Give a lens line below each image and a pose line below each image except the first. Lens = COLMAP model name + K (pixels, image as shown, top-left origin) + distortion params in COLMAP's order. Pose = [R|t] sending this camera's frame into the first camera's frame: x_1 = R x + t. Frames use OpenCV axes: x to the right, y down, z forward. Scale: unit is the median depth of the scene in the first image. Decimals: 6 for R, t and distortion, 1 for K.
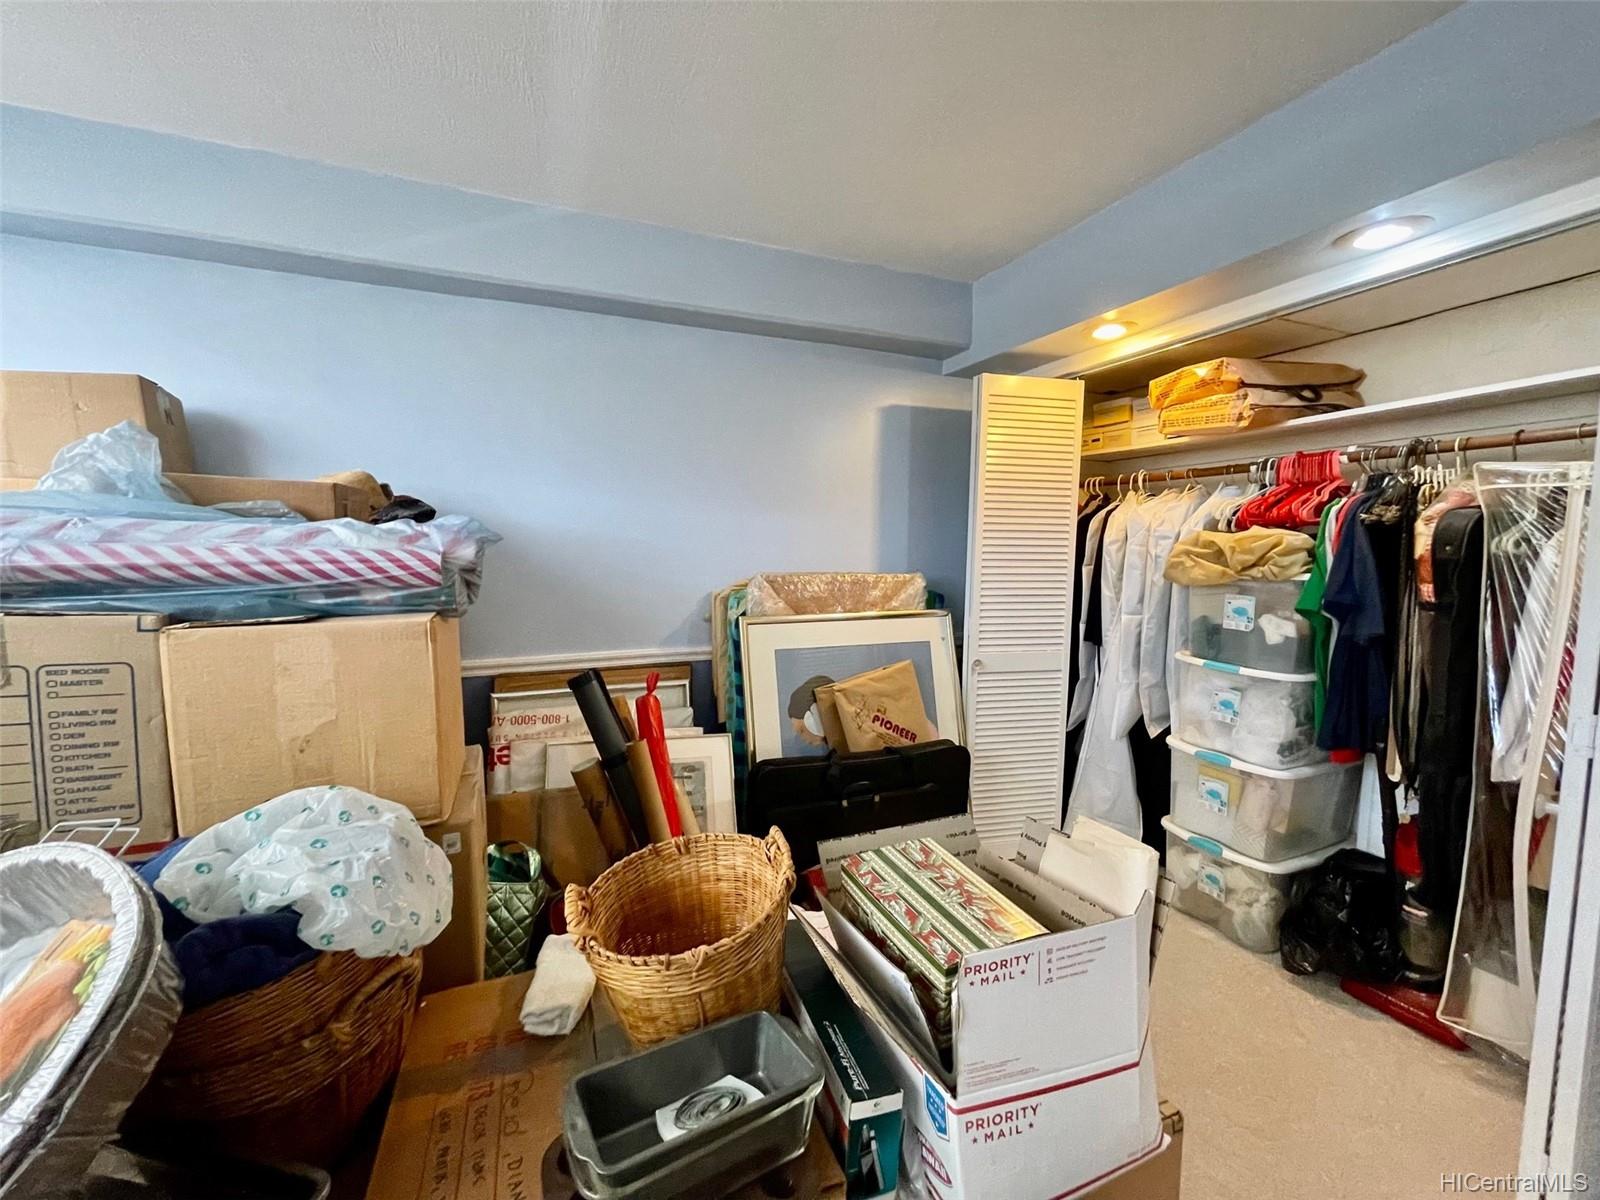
lens RADIAL K [[646.0, 0, 800.0], [0, 646.0, 600.0], [0, 0, 1]] dist [0.000885, -0.000042]
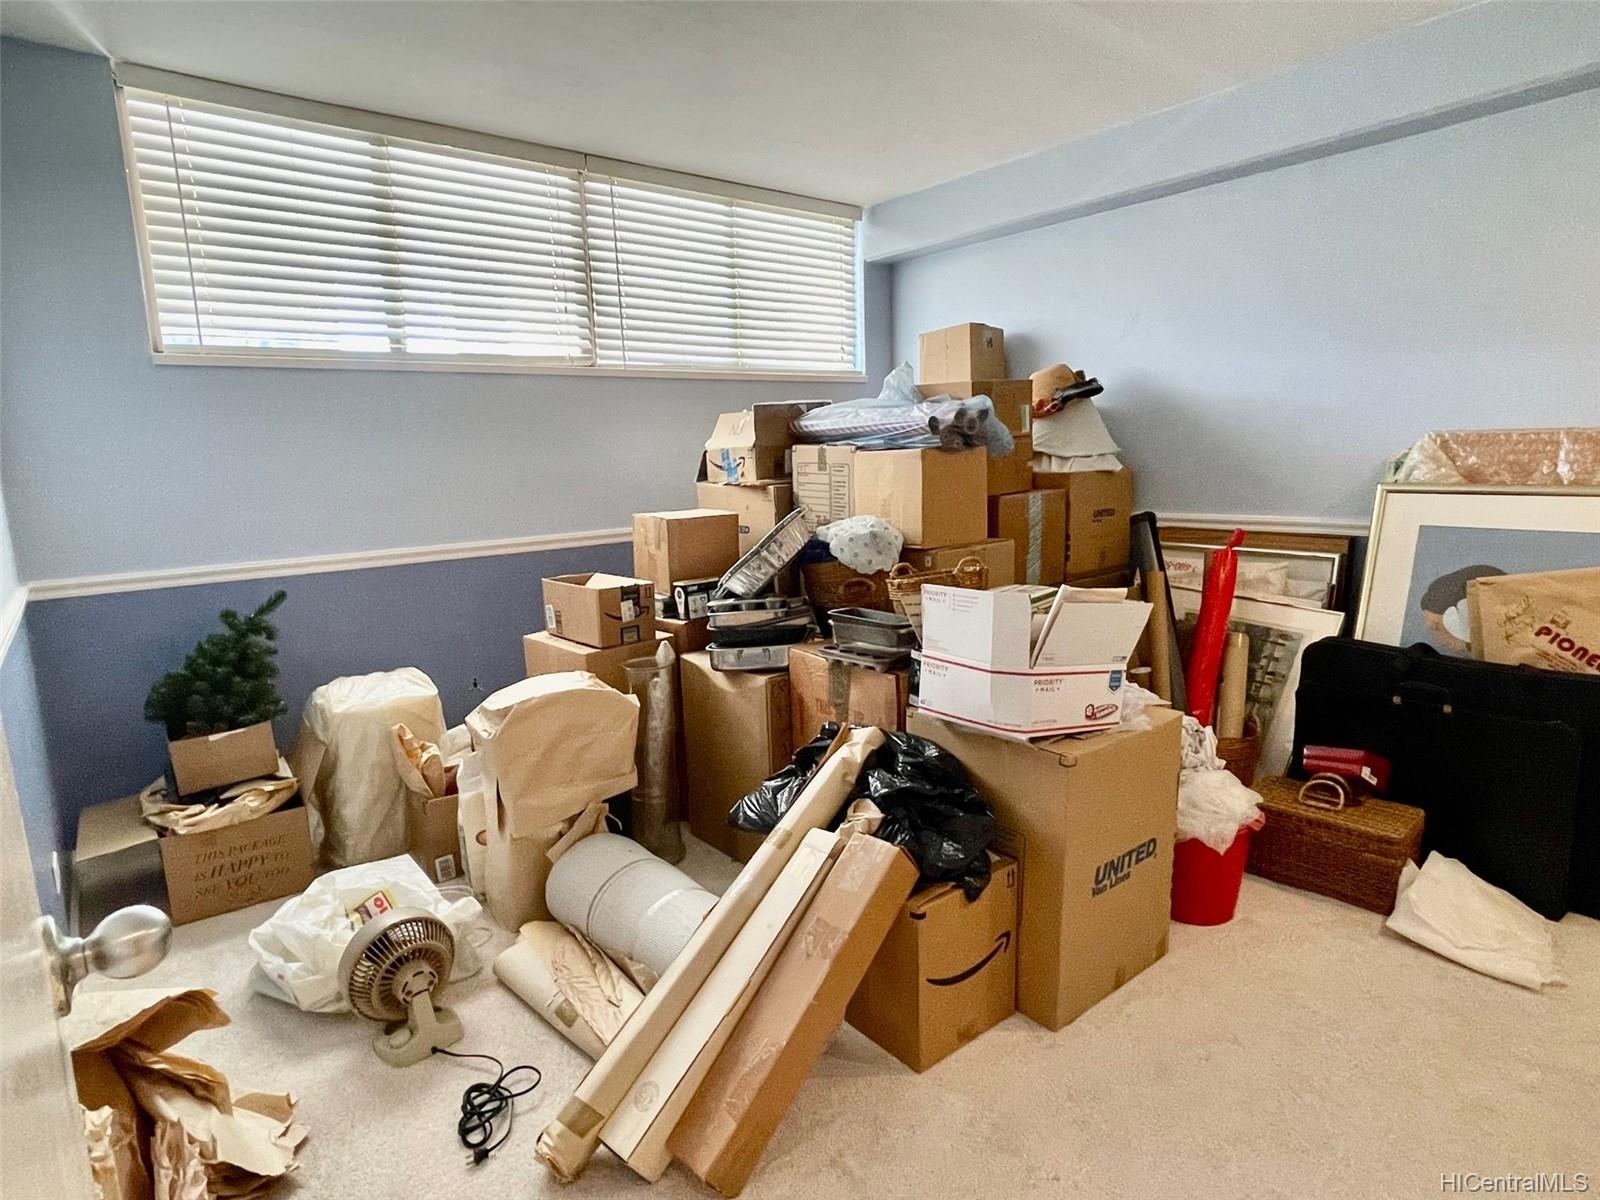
lens RADIAL K [[906.4, 0, 800.0], [0, 906.4, 600.0], [0, 0, 1]] dist [-0.005367, -0.000752]
pose [[0.288635, 0.143945, -0.946557, 0.836138], [-0.045856, 0.989578, 0.136505, 0.050161], [0.956340, 0.004005, 0.292228, -0.090555]]
